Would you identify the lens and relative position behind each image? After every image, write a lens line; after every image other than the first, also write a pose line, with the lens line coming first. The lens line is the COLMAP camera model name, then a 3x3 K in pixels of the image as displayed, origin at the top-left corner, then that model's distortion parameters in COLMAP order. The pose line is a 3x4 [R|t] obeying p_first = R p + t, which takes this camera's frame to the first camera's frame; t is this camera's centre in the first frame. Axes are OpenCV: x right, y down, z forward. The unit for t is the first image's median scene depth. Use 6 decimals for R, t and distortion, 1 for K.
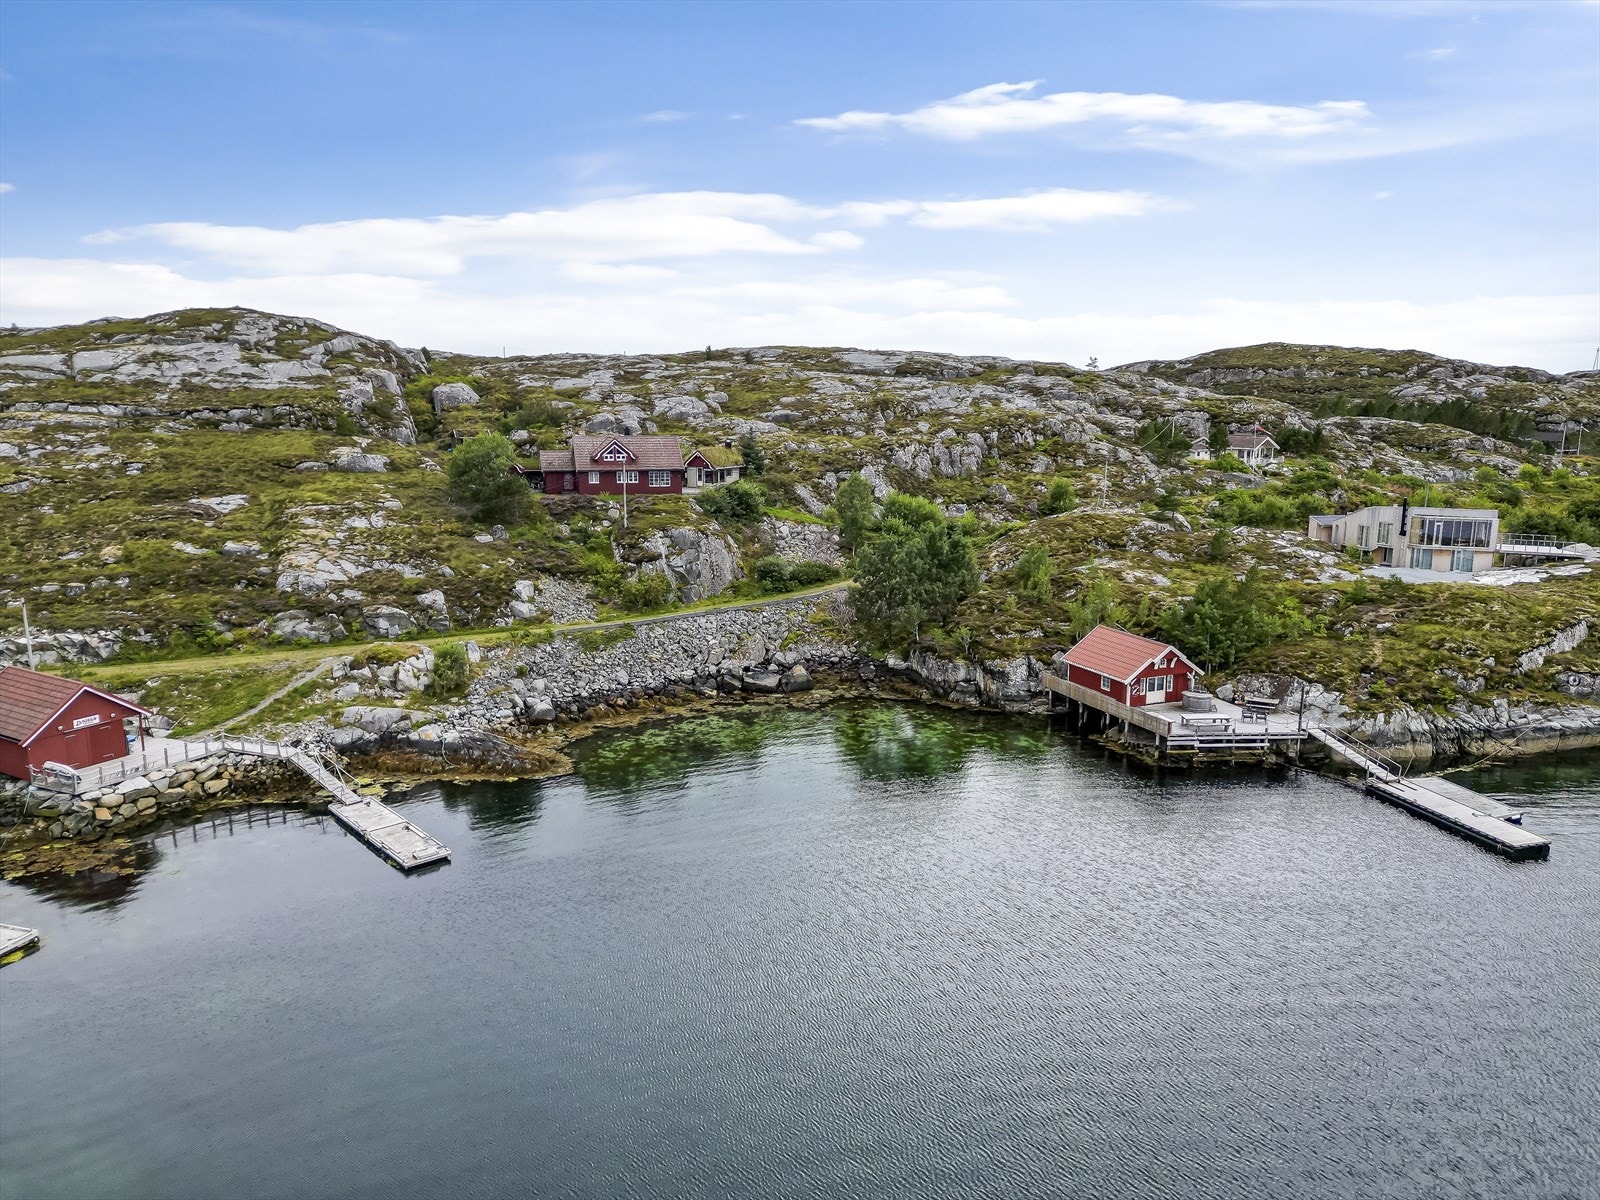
lens RADIAL K [[1115.0, 0, 800.0], [0, 1115.0, 600.0], [0, 0, 1]] dist [0.093721, -0.094480]
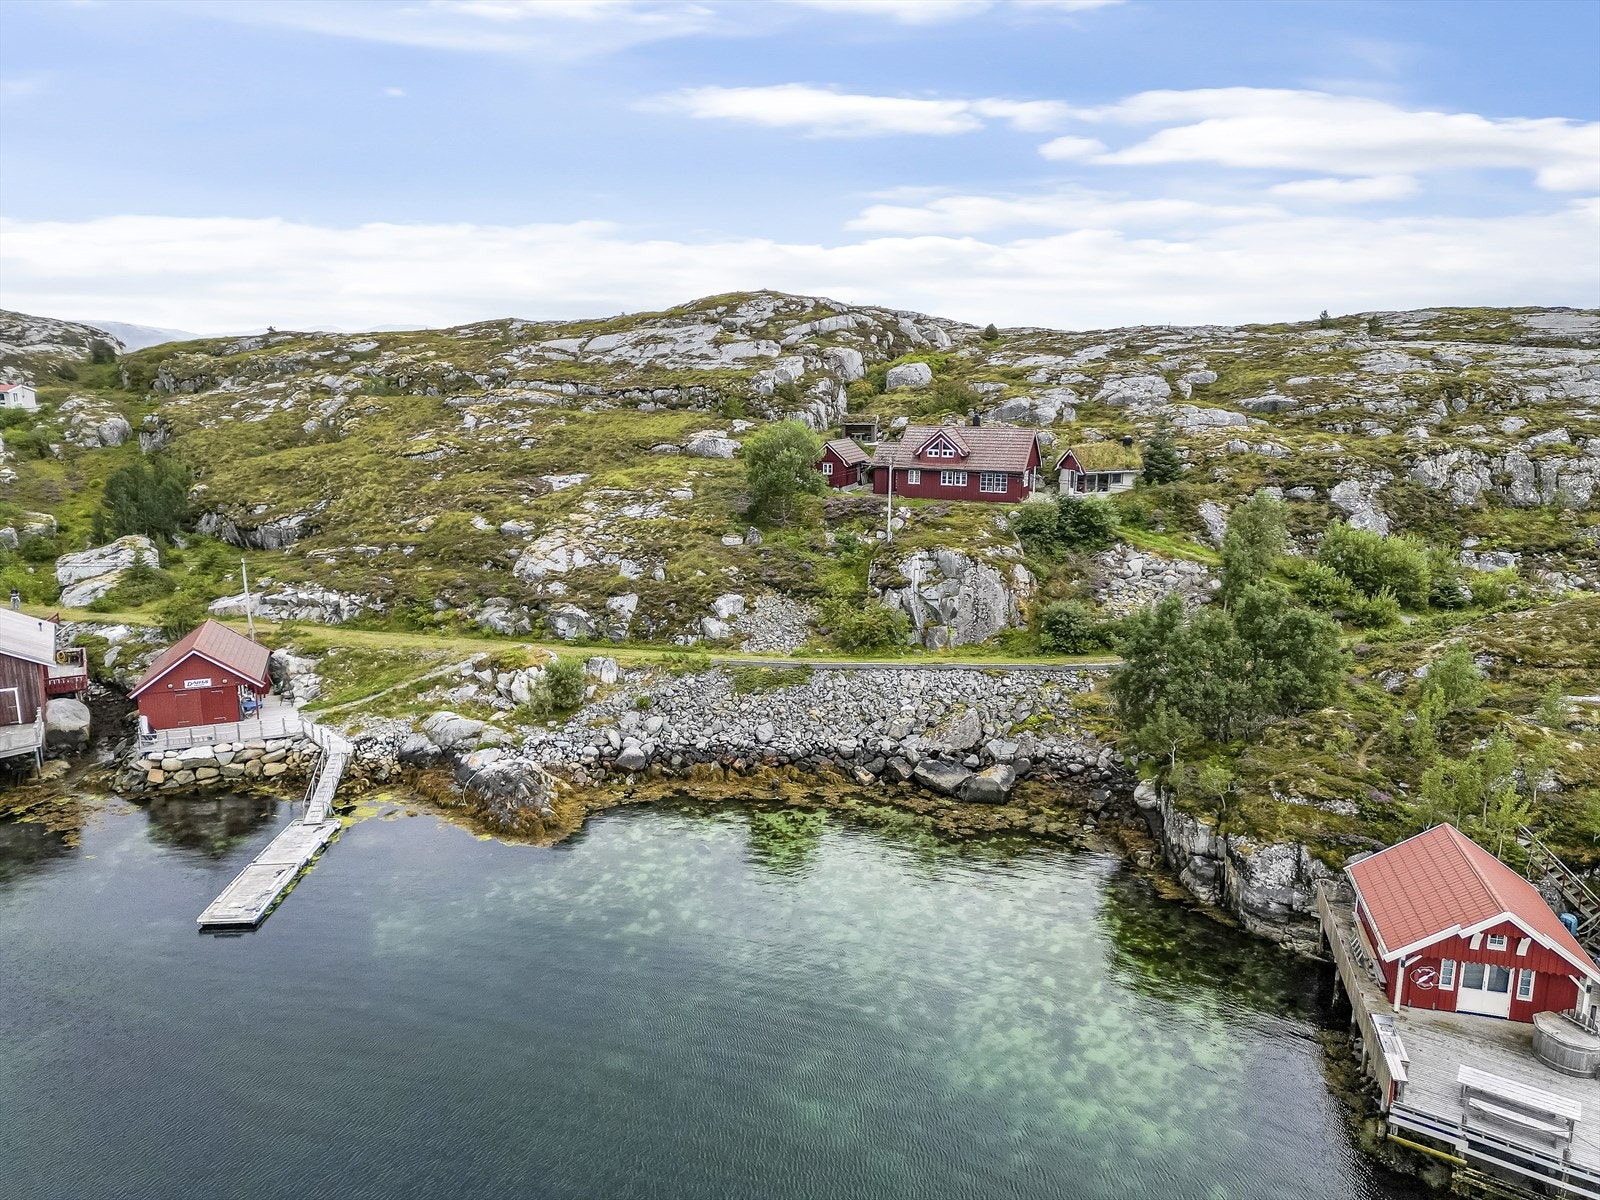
lens RADIAL K [[1116.1, 0, 800.0], [0, 1116.1, 600.0], [0, 0, 1]] dist [0.081254, -0.082845]
pose [[0.782567, 0.129362, -0.608979, 0.305921], [-0.118745, 0.991231, 0.057969, -0.067558], [0.611137, 0.026949, 0.791066, 0.358727]]
